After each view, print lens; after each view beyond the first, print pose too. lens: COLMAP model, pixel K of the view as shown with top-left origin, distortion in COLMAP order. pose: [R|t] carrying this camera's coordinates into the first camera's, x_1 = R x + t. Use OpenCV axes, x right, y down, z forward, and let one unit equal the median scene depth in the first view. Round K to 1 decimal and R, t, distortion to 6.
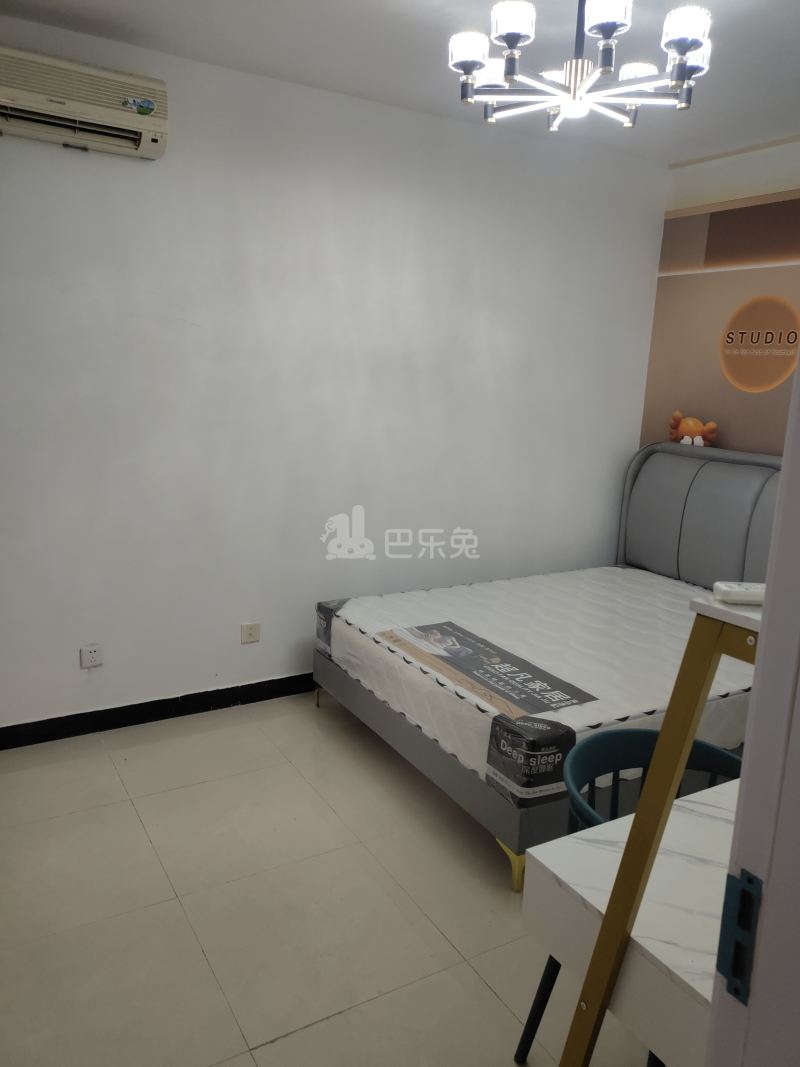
lens RADIAL K [[799.7, 0, 405.5], [0, 799.7, 532.9], [0, 0, 1]] dist [0.004472, 0.000540]
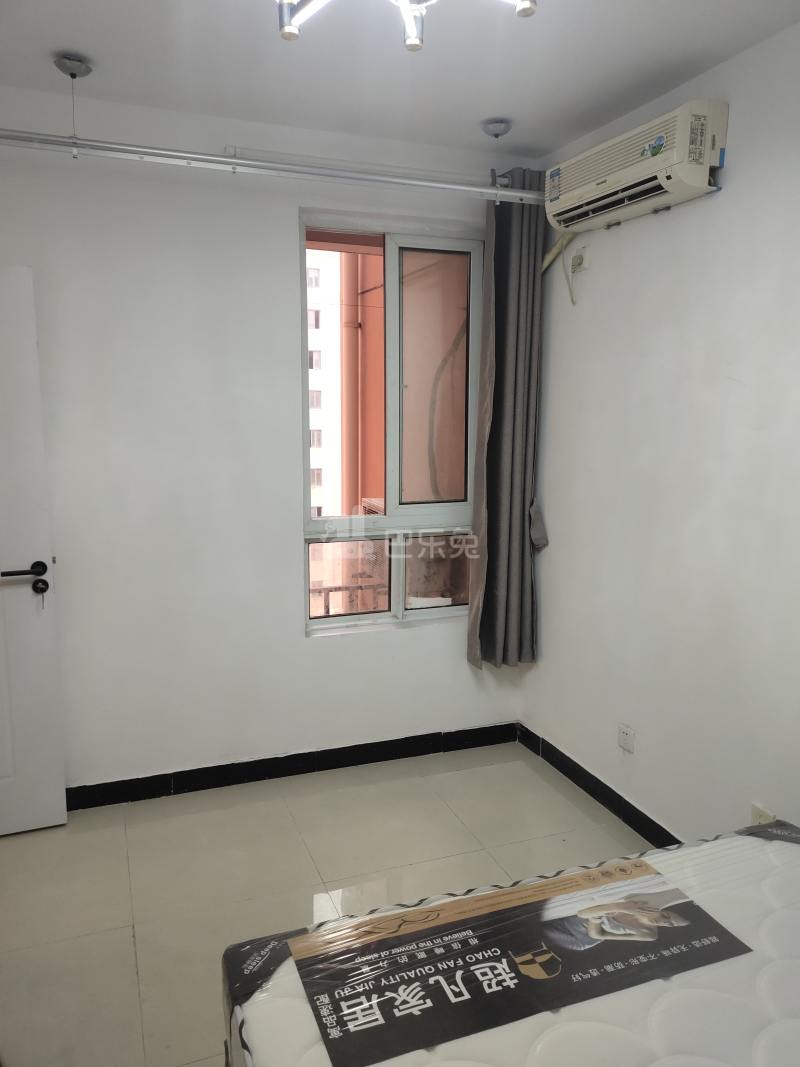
lens RADIAL K [[799.7, 0, 405.5], [0, 799.7, 532.9], [0, 0, 1]] dist [0.004472, 0.000540]
pose [[-0.168729, 0.112974, -0.979167, 0.642463], [-0.221783, 0.963584, 0.149394, -0.190125], [0.960387, 0.242369, -0.137529, 0.962171]]
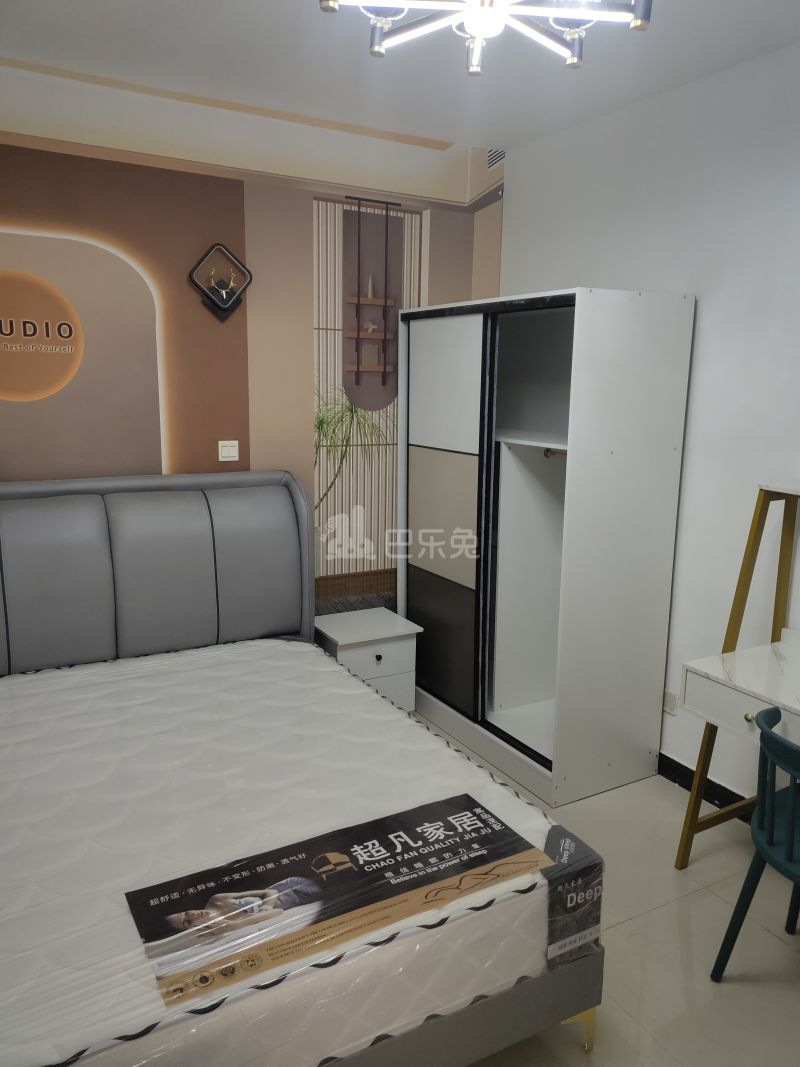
lens RADIAL K [[780.4, 0, 388.7], [0, 780.4, 569.8], [0, 0, 1]] dist [0.030577, 0.003417]
pose [[0.037739, -0.272965, 0.961283, -0.434609], [0.203764, 0.943860, 0.260018, -0.214968], [-0.978292, 0.186062, 0.091241, 0.900649]]
